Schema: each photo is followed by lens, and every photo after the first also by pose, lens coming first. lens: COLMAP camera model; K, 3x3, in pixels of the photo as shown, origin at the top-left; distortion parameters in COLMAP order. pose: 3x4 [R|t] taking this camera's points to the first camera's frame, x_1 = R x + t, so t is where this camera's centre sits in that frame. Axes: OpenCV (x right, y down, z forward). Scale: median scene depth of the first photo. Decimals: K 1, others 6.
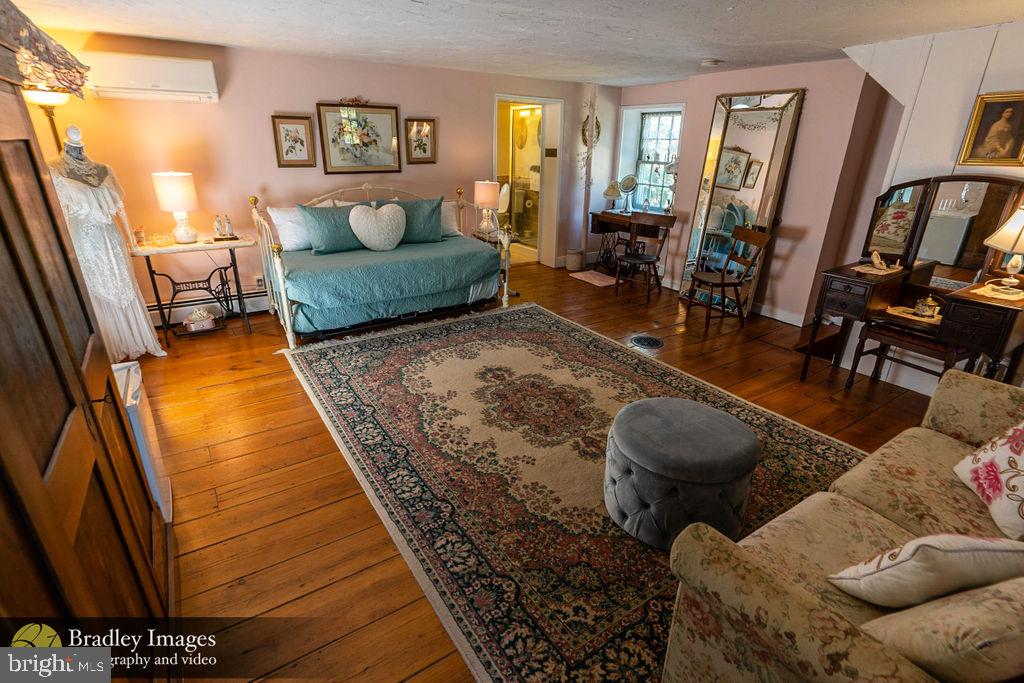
lens RADIAL K [[491.7, 0, 507.6], [0, 491.7, 344.8], [0, 0, 1]] dist [0.002947, -0.000114]
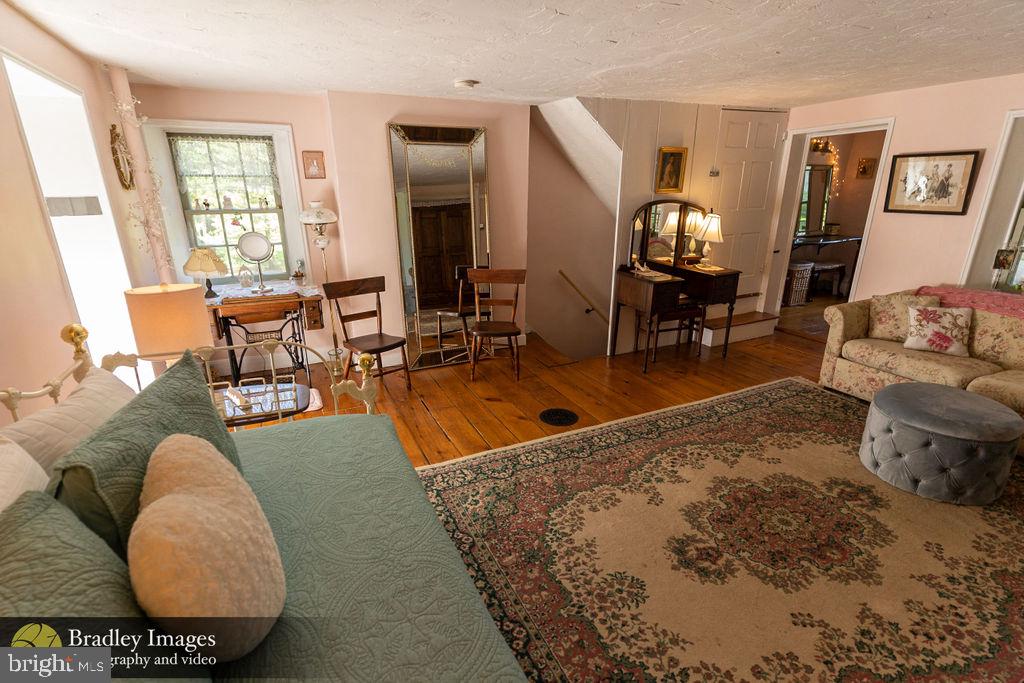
lens RADIAL K [[491.7, 0, 509.7], [0, 491.7, 340.1], [0, 0, 1]] dist [0.002947, -0.000114]
pose [[0.136731, -0.317419, 0.938376, -0.536681], [0.382989, 0.890551, 0.245436, -0.413557], [-0.913578, 0.325829, 0.243334, 0.977289]]
